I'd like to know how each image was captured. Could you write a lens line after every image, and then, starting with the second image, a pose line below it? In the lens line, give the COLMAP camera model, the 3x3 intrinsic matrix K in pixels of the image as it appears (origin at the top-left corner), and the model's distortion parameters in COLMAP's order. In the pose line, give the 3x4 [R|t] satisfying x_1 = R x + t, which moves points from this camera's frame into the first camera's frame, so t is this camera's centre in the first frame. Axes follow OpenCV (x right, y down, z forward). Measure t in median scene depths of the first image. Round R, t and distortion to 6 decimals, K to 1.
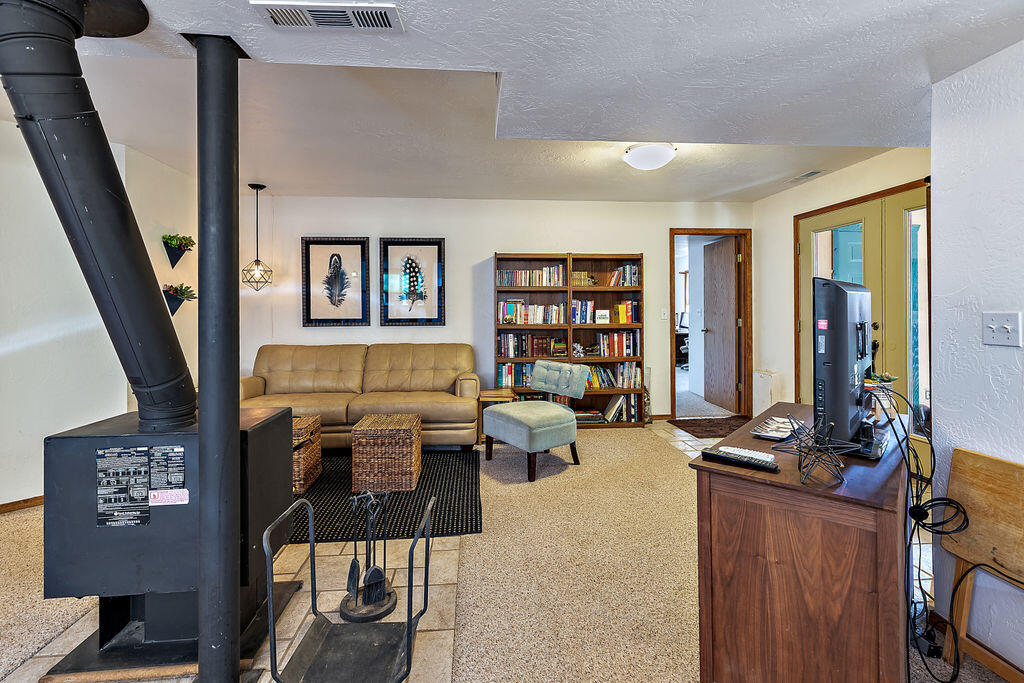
lens RADIAL K [[464.7, 0, 514.5], [0, 464.7, 313.8], [0, 0, 1]] dist [-0.000513, -0.000231]
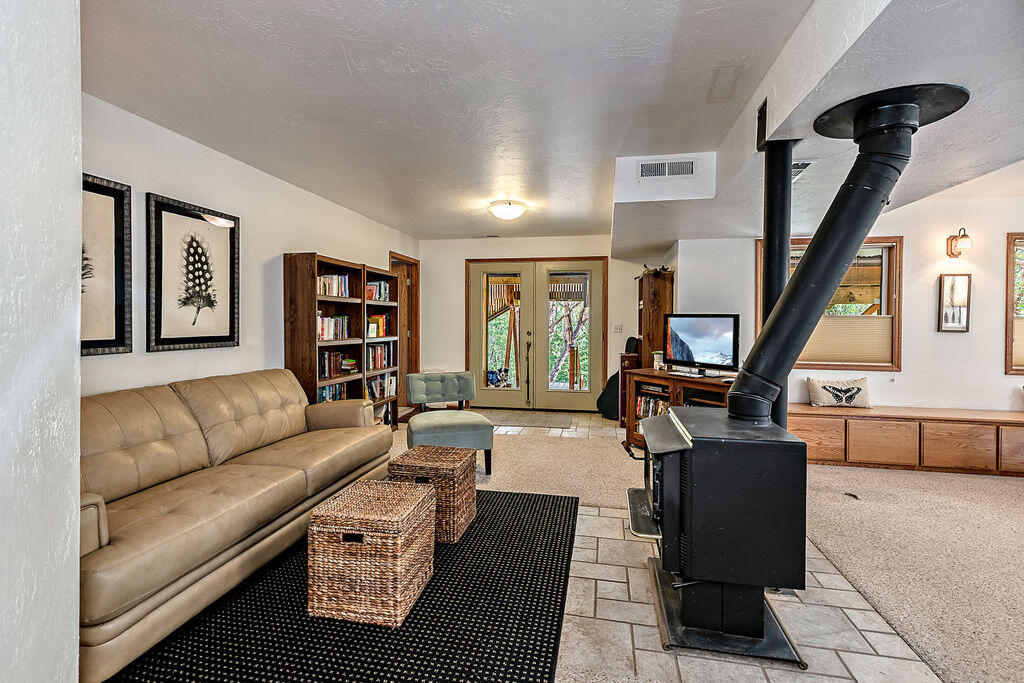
lens RADIAL K [[464.7, 0, 509.1], [0, 464.7, 331.8], [0, 0, 1]] dist [-0.000513, -0.000231]
pose [[0.288982, -0.014104, 0.957230, -0.695143], [0.000744, 0.999894, 0.014508, -0.005203], [-0.957334, -0.003480, 0.288962, 0.422023]]
